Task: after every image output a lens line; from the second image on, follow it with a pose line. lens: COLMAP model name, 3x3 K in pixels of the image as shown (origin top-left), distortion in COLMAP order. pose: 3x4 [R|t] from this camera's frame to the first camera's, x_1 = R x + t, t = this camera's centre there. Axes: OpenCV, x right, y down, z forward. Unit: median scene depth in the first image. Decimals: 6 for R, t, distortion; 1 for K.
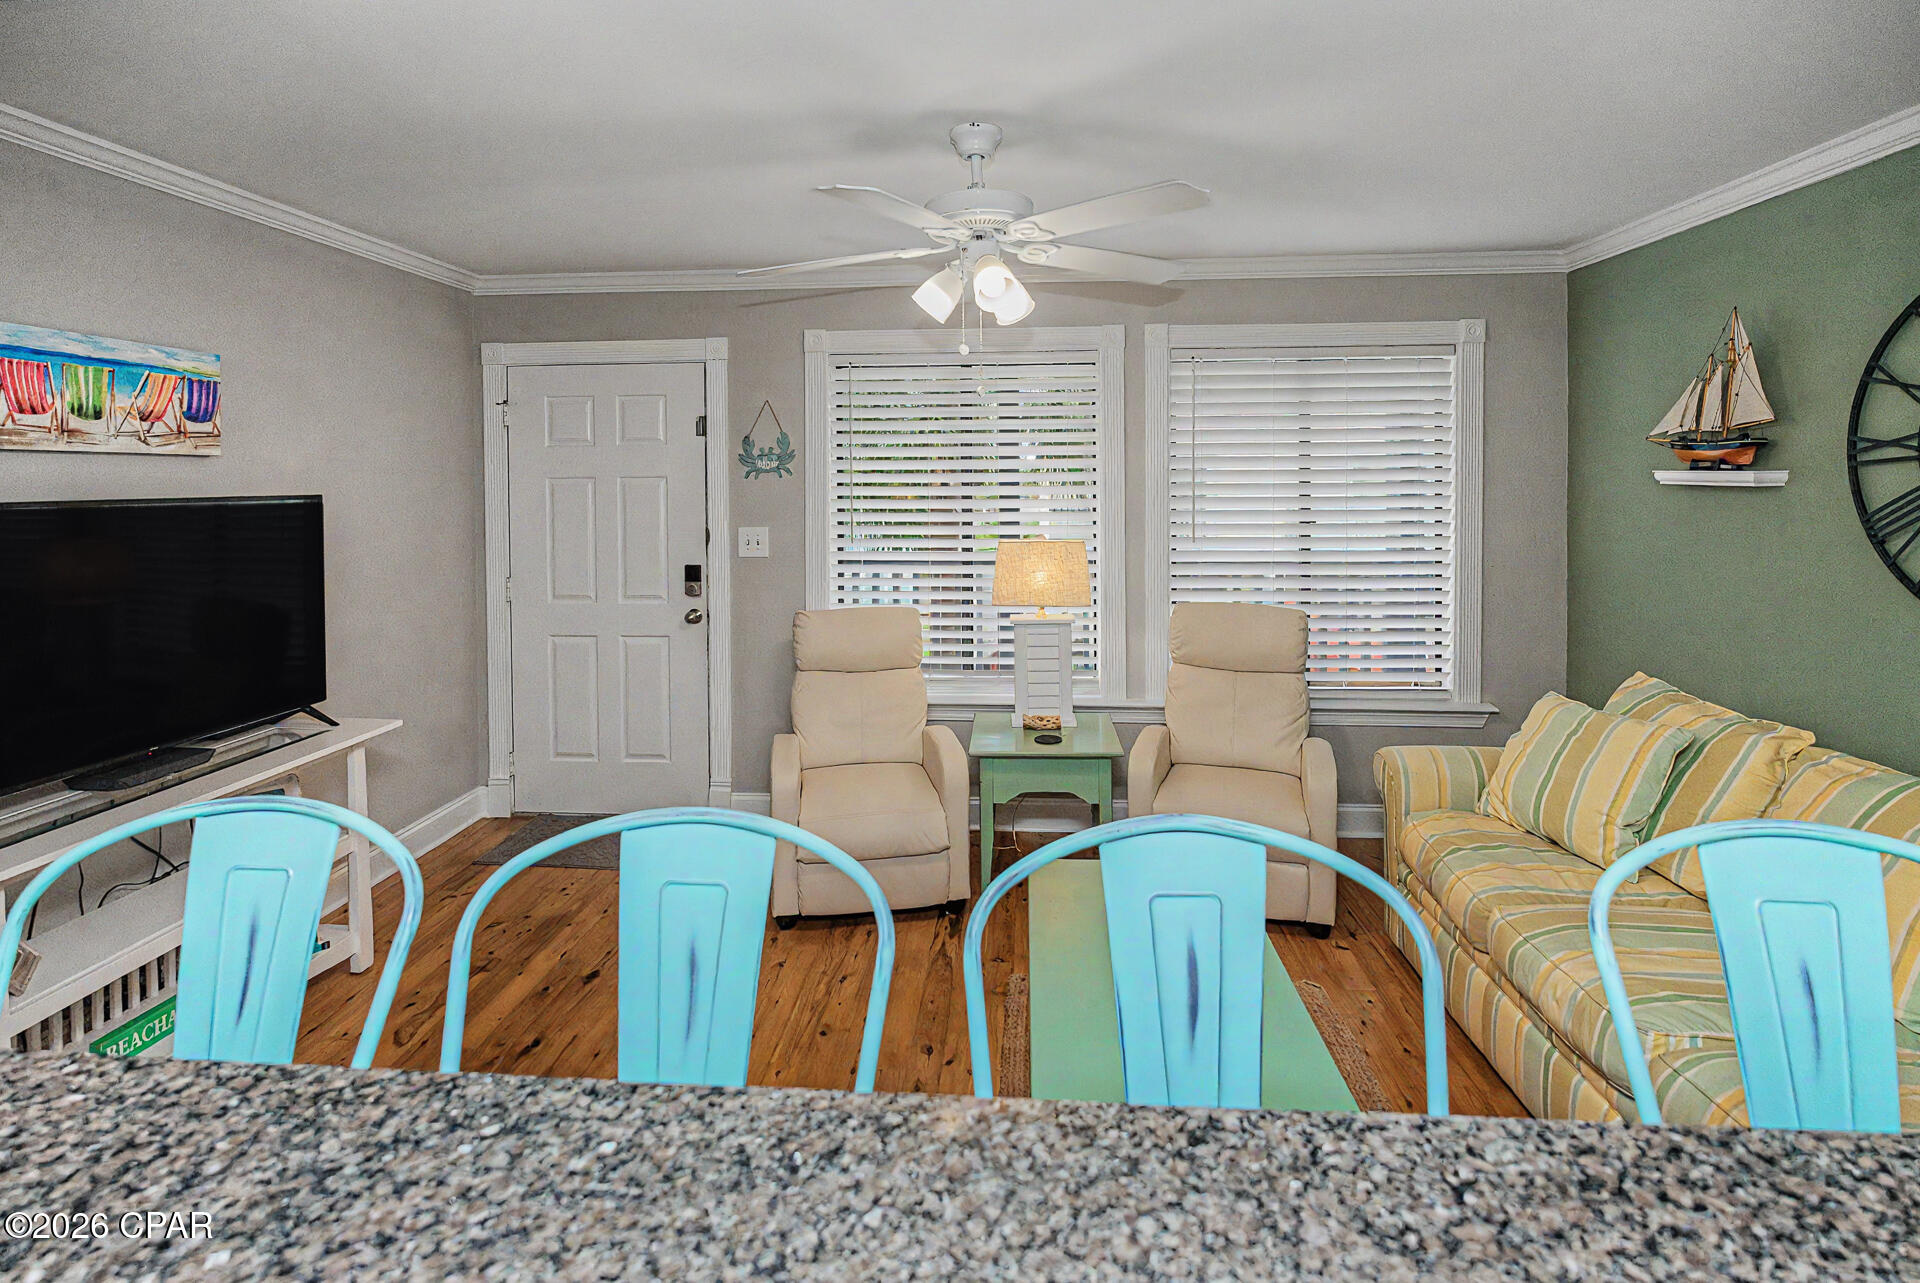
lens RADIAL K [[934.9, 0, 963.2], [0, 934.9, 486.0], [0, 0, 1]] dist [-0.010303, -0.000201]
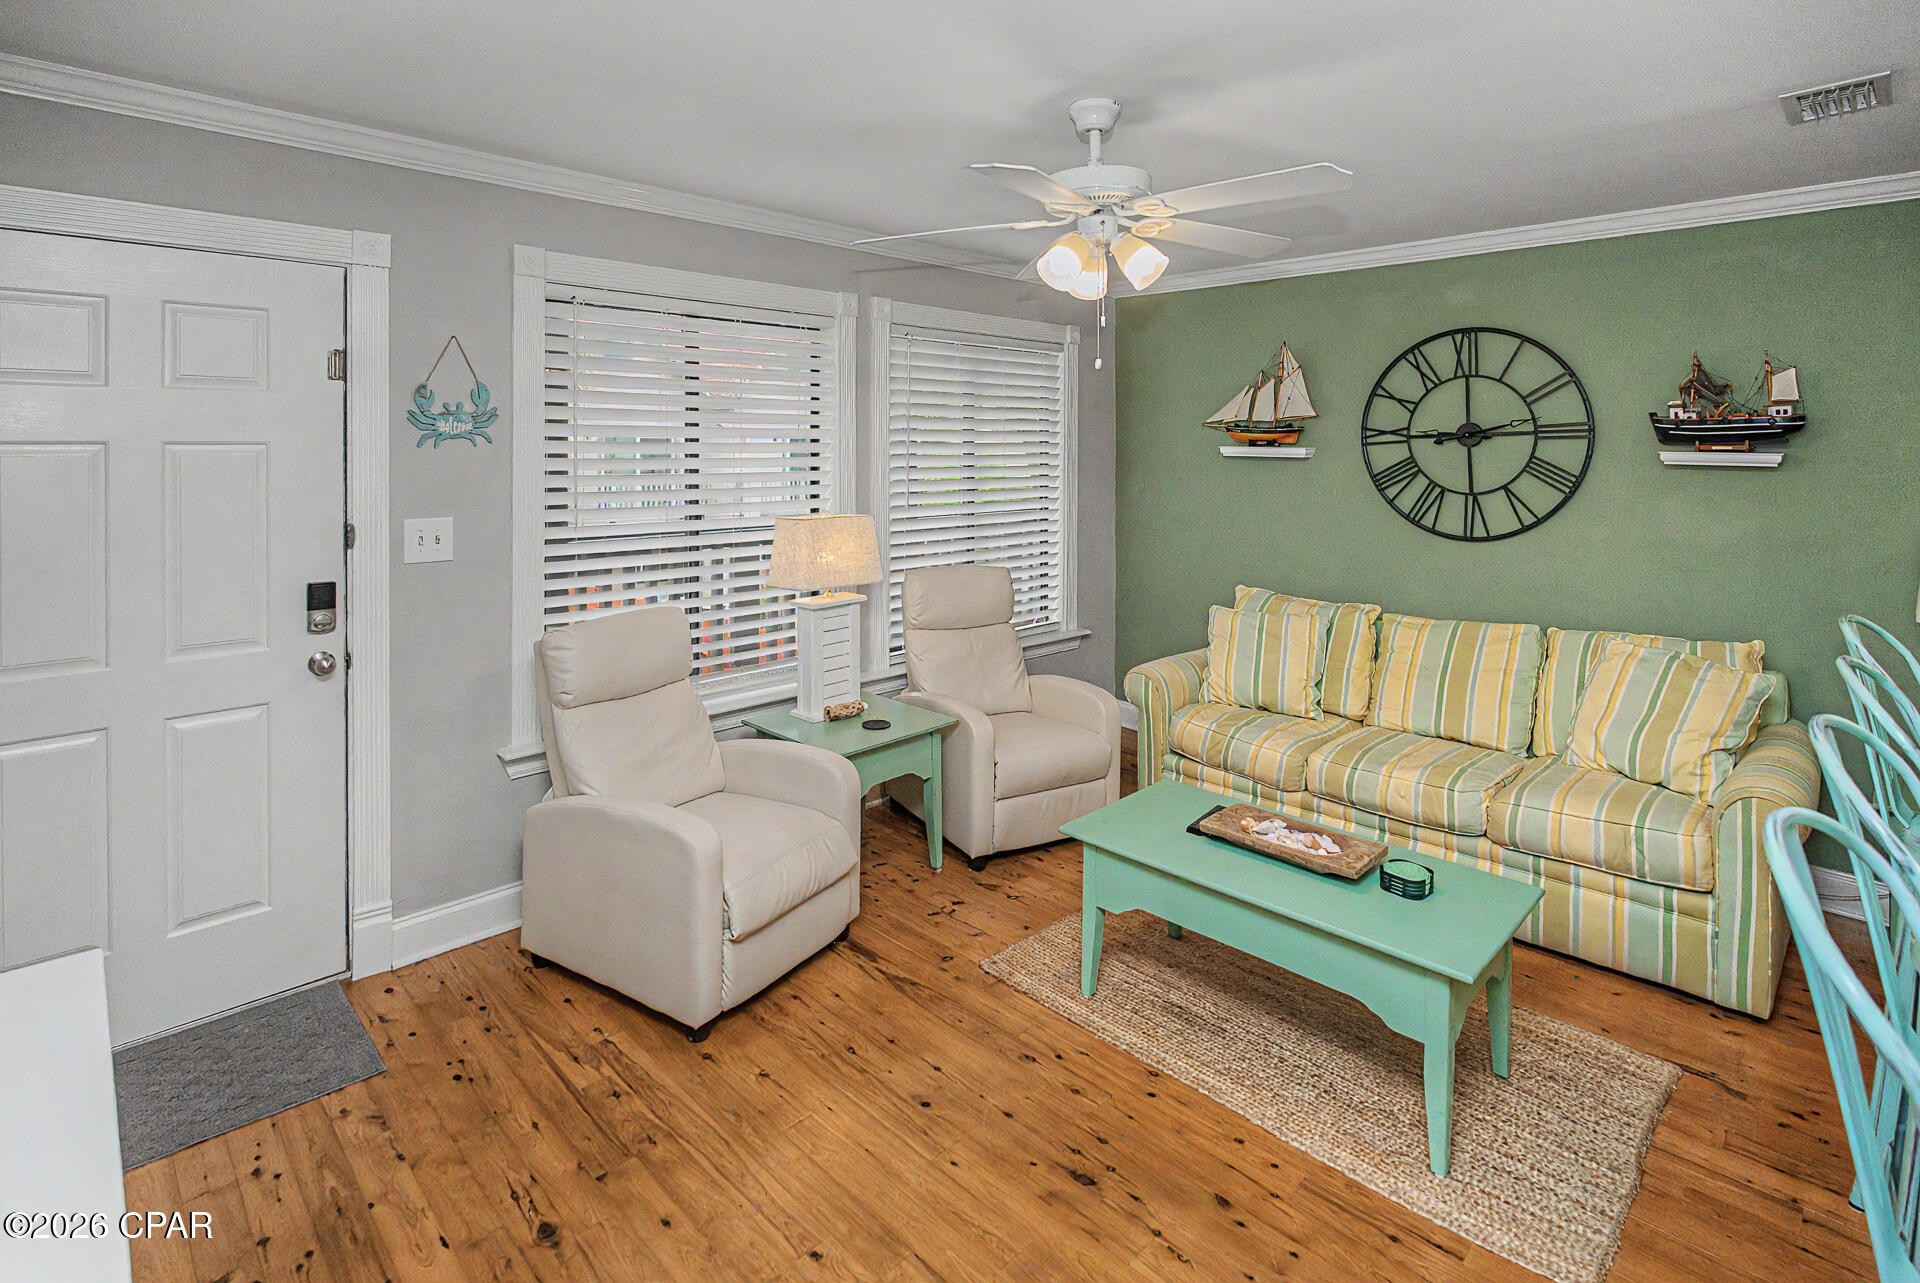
lens RADIAL K [[960.5, 0, 960.1], [0, 960.5, 448.2], [0, 0, 1]] dist [0.000495, -0.000686]
pose [[0.660405, 0.006480, 0.750882, -0.650960], [0.000517, 0.999959, -0.009084, -0.000686], [-0.750909, 0.006387, 0.660374, 0.317141]]
